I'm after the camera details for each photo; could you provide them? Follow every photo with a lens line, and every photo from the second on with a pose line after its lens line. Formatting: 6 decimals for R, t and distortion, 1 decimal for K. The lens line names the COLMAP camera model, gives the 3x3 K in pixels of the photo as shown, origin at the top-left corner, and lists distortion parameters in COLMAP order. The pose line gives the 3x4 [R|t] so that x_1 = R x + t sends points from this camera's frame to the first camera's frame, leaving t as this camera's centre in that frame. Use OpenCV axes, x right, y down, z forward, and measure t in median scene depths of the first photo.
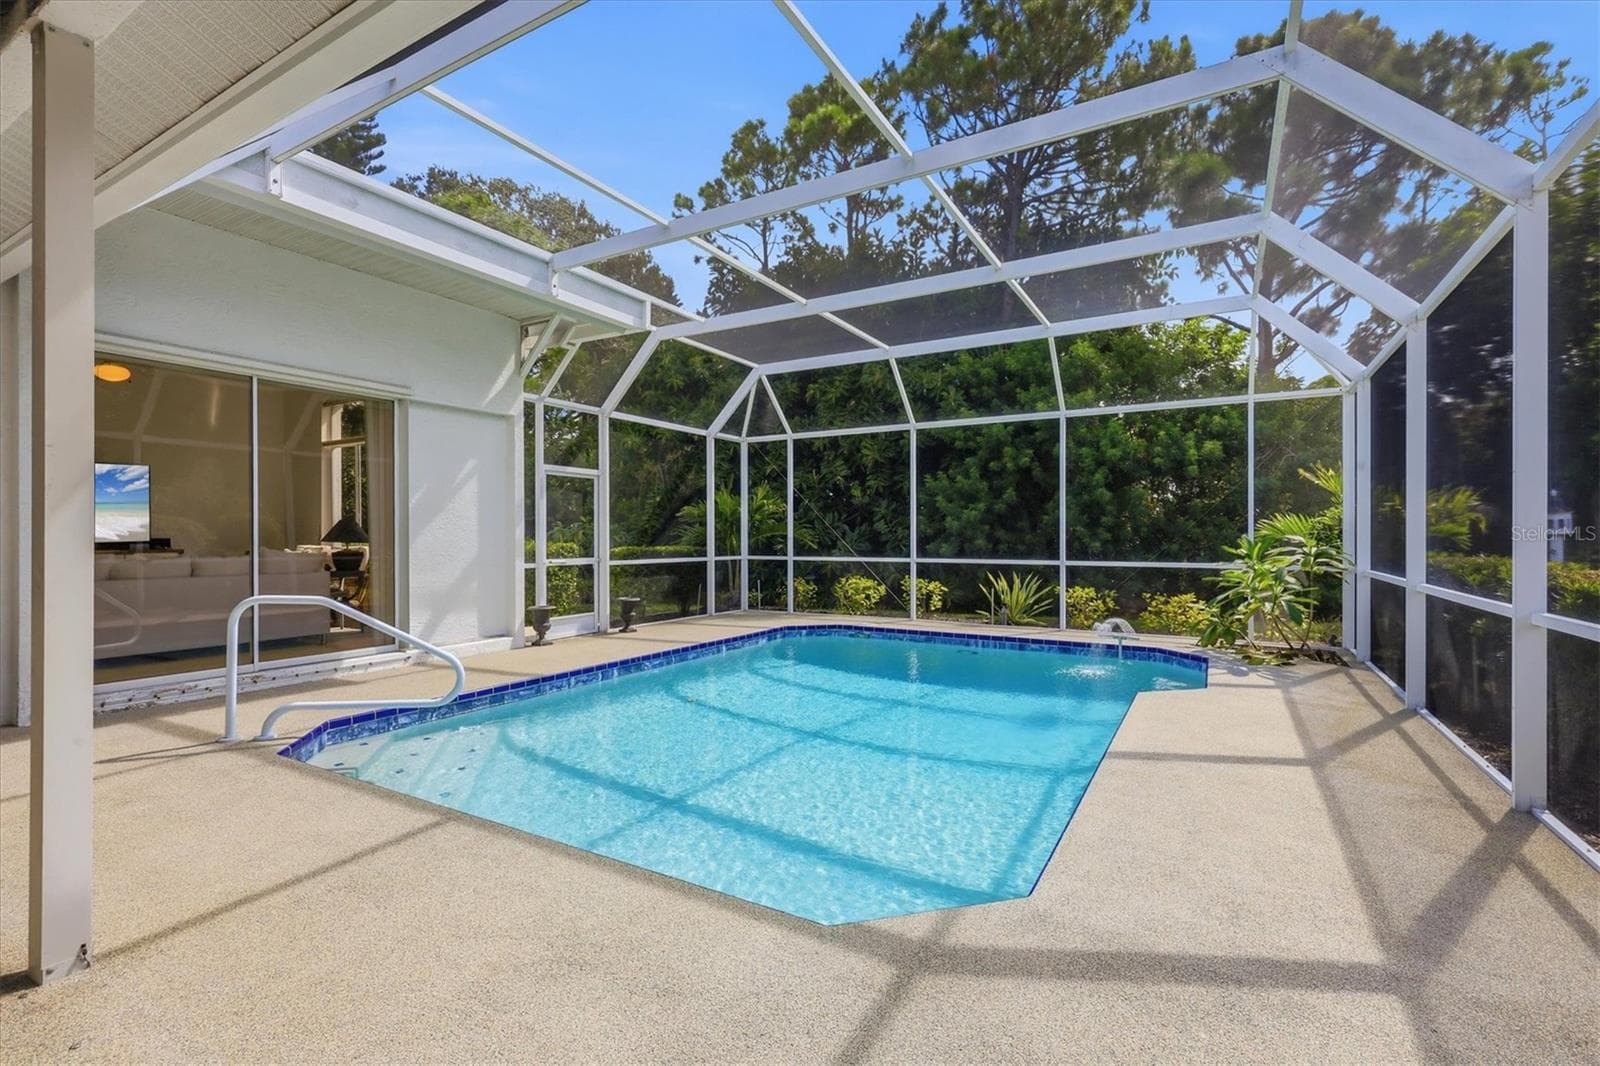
lens RADIAL K [[720.8, 0, 798.7], [0, 720.8, 533.2], [0, 0, 1]] dist [0.001310, 0.000069]
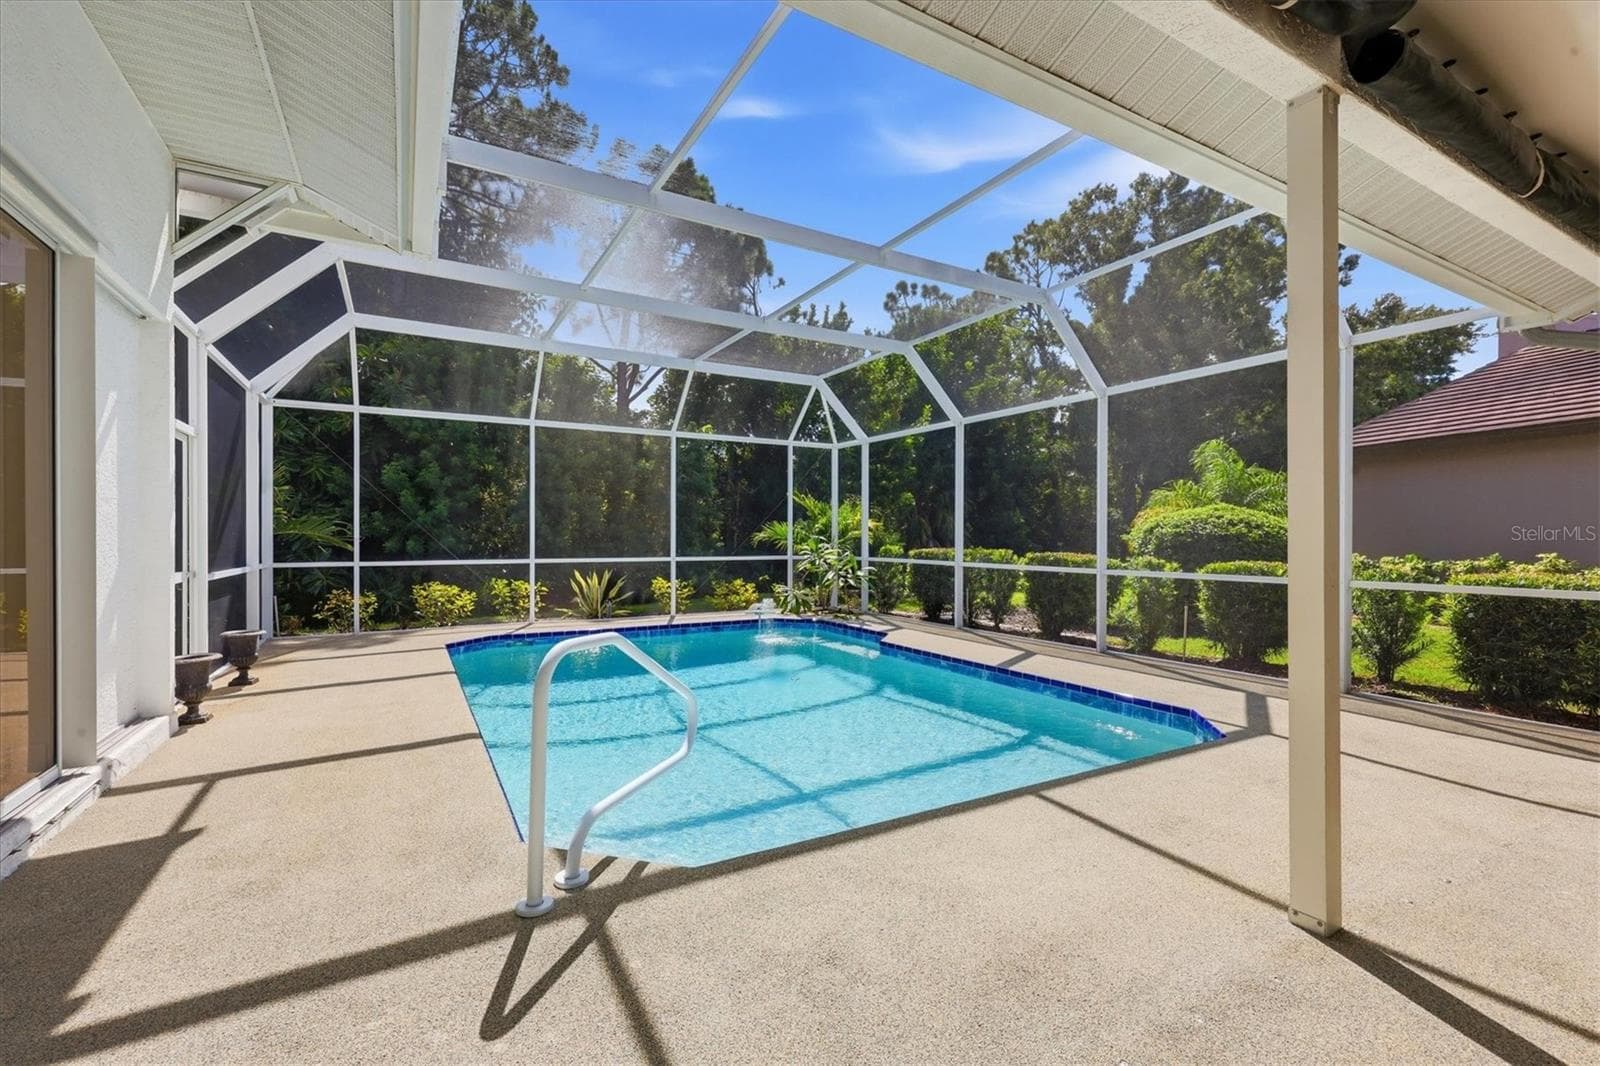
lens RADIAL K [[691.9, 0, 806.1], [0, 691.9, 537.9], [0, 0, 1]] dist [0.001120, 0.001390]
pose [[0.502477, -0.001985, 0.864589, -0.493378], [-0.002608, 0.999989, 0.003812, 0.002591], [-0.864587, -0.004170, 0.502466, 0.243862]]
